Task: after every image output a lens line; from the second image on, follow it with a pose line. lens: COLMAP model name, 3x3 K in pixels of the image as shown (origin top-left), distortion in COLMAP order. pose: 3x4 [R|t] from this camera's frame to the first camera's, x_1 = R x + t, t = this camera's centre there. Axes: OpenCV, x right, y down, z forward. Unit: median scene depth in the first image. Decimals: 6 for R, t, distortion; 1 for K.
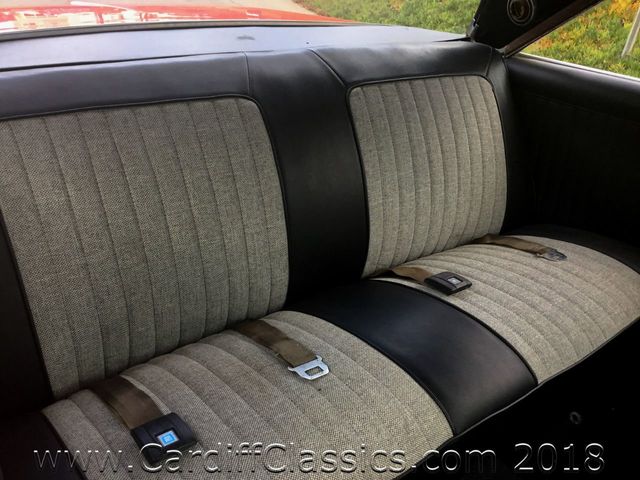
lens RADIAL K [[594.2, 0, 327.8], [0, 594.2, 240.3], [0, 0, 1]] dist [0.111348, -0.234031]
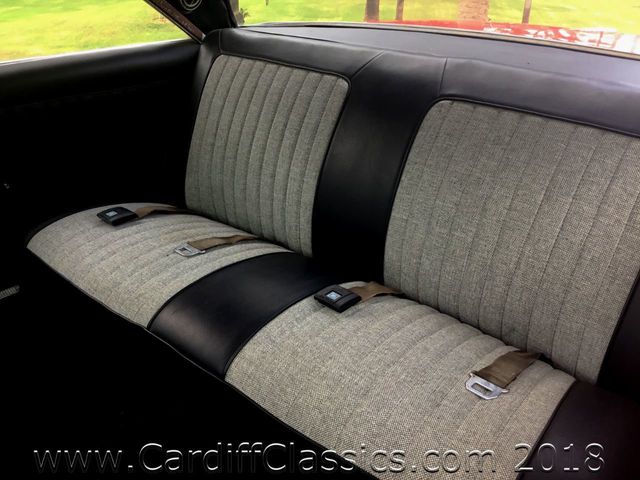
lens RADIAL K [[594.2, 0, 327.8], [0, 594.2, 240.3], [0, 0, 1]] dist [0.111348, -0.234031]
pose [[0.205175, 0.389293, -0.897972, 0.944174], [-0.440218, 0.856151, 0.270578, -0.240704], [0.874135, 0.339788, 0.347035, 0.590321]]
